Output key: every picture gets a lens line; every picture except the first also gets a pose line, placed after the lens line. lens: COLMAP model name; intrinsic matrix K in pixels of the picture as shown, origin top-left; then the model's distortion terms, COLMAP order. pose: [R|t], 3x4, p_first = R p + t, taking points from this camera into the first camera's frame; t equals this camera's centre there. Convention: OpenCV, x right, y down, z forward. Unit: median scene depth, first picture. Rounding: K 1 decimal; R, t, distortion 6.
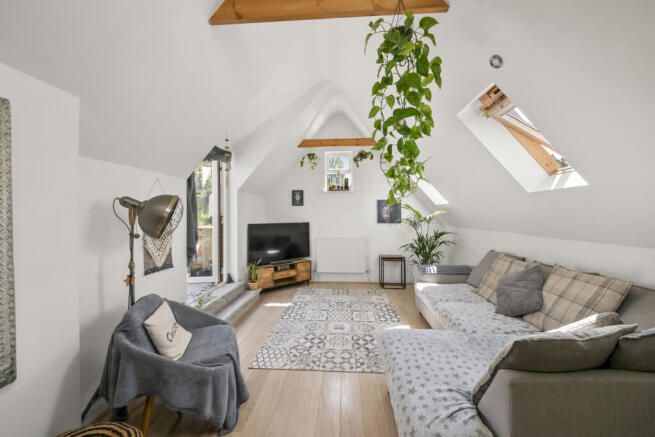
lens RADIAL K [[231.8, 0, 330.2], [0, 231.8, 213.6], [0, 0, 1]] dist [0.004792, -0.005575]
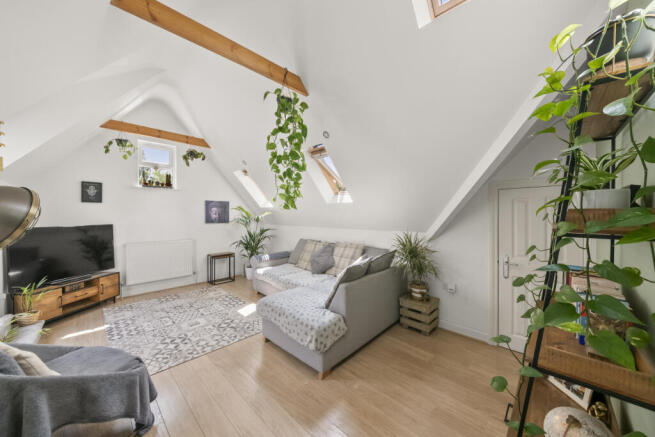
lens RADIAL K [[231.8, 0, 330.2], [0, 231.8, 215.6], [0, 0, 1]] dist [0.004792, -0.005575]
pose [[0.651176, 0.001858, 0.758924, -0.340399], [-0.007499, 0.999964, 0.003986, -0.001075], [-0.758889, -0.008287, 0.651167, -0.127124]]
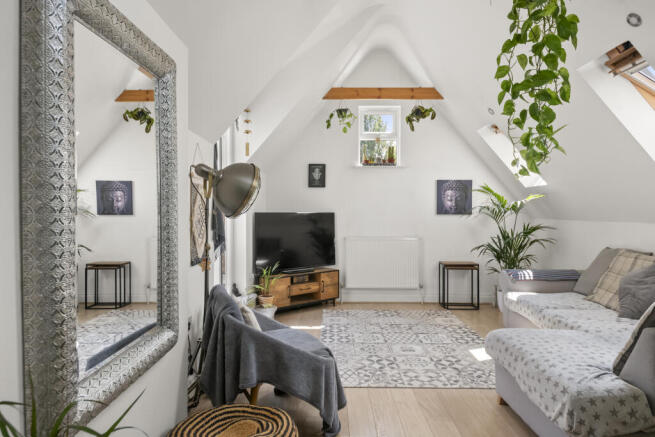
lens RADIAL K [[406.1, 0, 328.0], [0, 406.1, 213.1], [0, 0, 1]] dist [-0.002852, -0.003889]
pose [[0.998810, 0.008035, 0.048098, -0.268956], [-0.008512, 0.999917, 0.009710, 0.046152], [-0.048016, -0.010107, 0.998795, -0.258223]]
